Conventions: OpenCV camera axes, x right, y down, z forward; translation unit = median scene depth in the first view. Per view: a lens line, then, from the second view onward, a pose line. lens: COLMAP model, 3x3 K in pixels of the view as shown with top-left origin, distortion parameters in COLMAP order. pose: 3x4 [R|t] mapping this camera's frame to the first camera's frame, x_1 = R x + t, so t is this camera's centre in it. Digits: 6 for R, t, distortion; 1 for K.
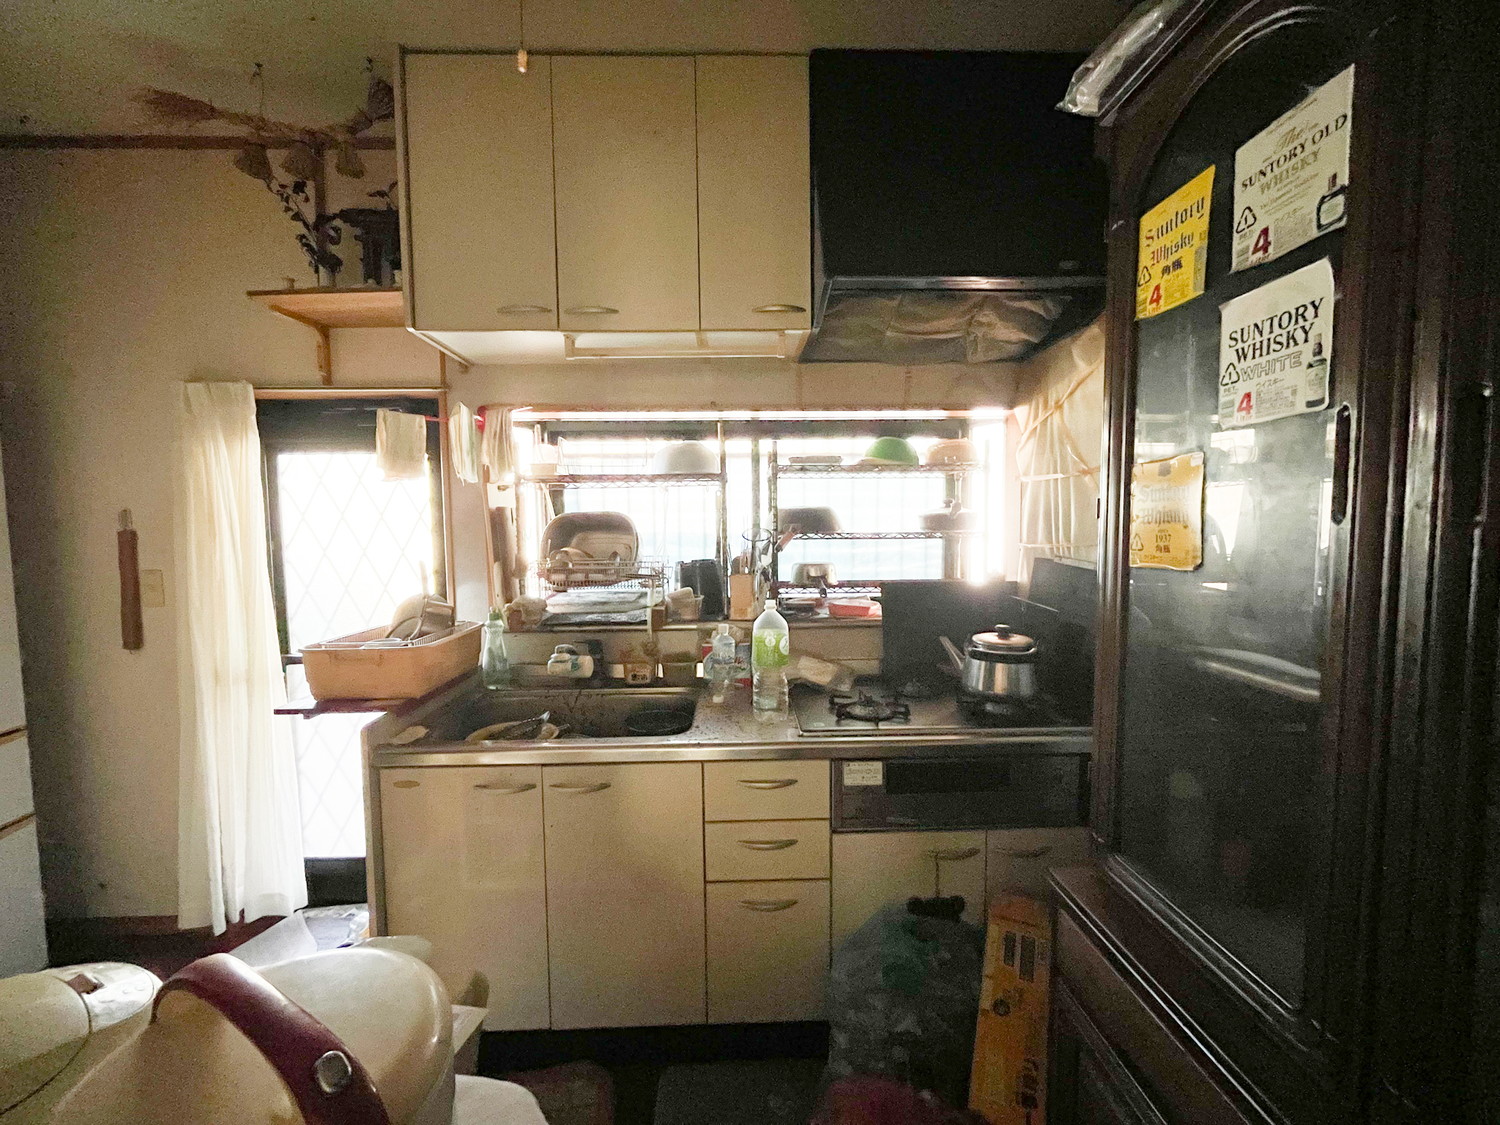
lens RADIAL K [[609.1, 0, 750.1], [0, 609.1, 564.1], [0, 0, 1]] dist [-0.001524, -0.000505]
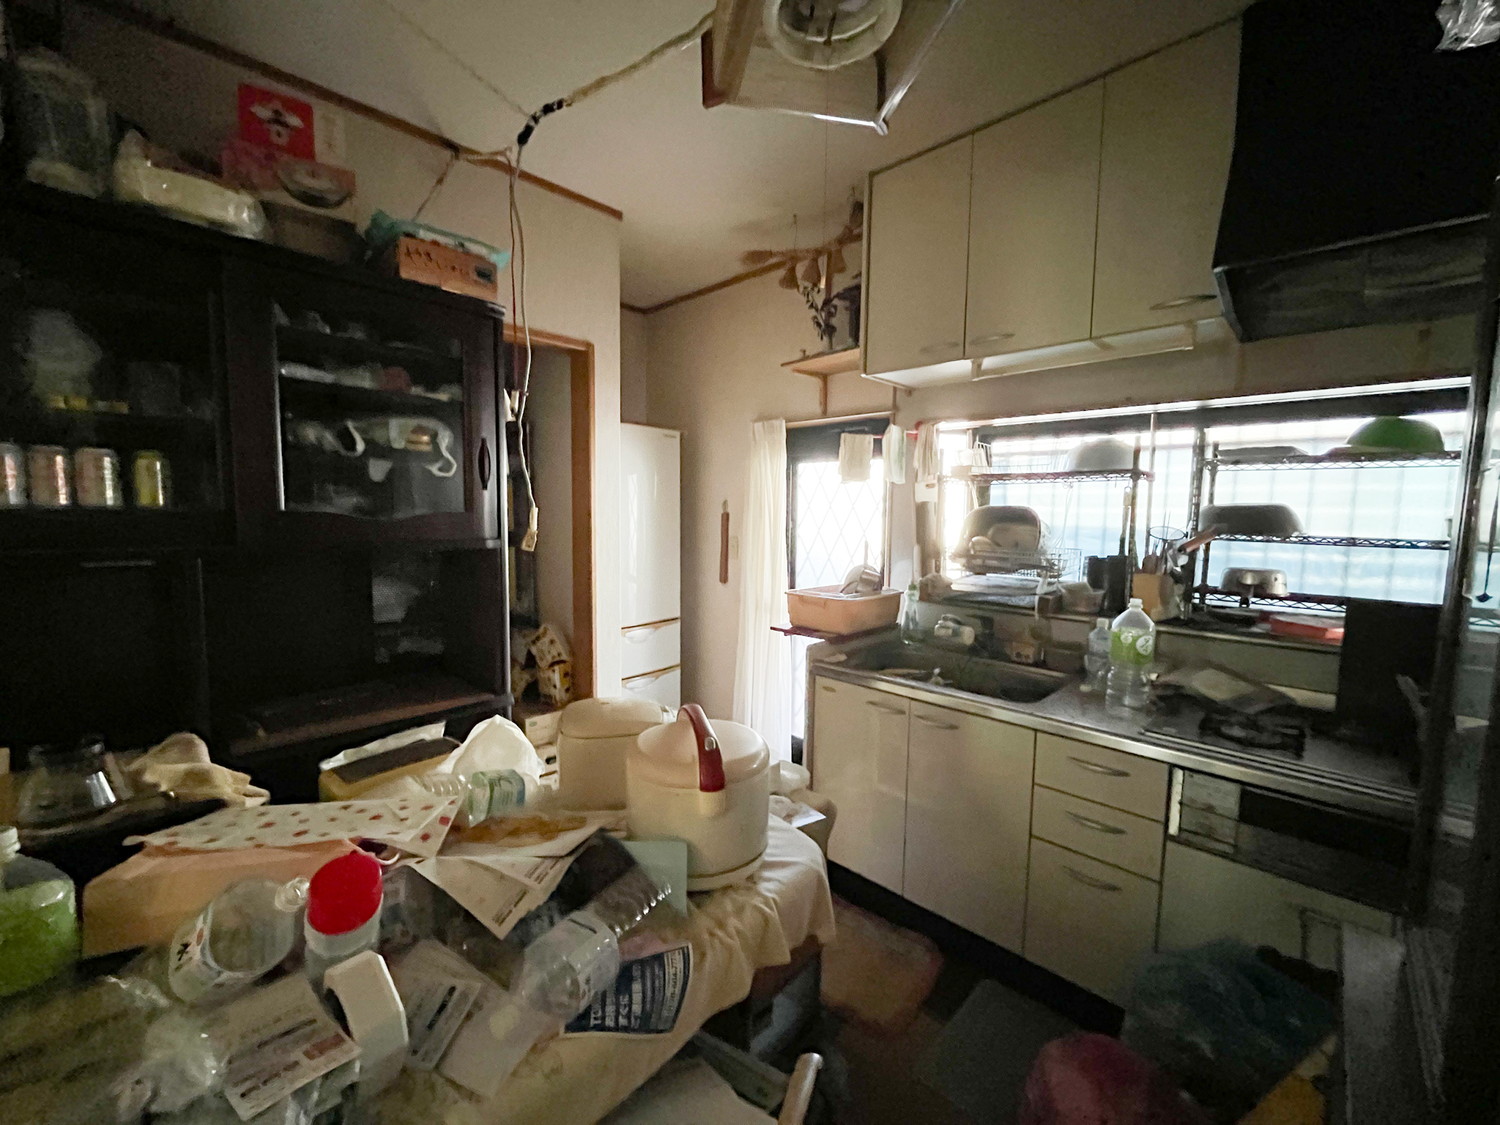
lens RADIAL K [[609.1, 0, 750.1], [0, 609.1, 564.1], [0, 0, 1]] dist [-0.001524, -0.000505]
pose [[0.695195, 0.085297, -0.713742, 0.256556], [-0.067943, 0.996287, 0.052886, -0.006960], [0.715603, 0.011728, 0.698409, -0.138671]]
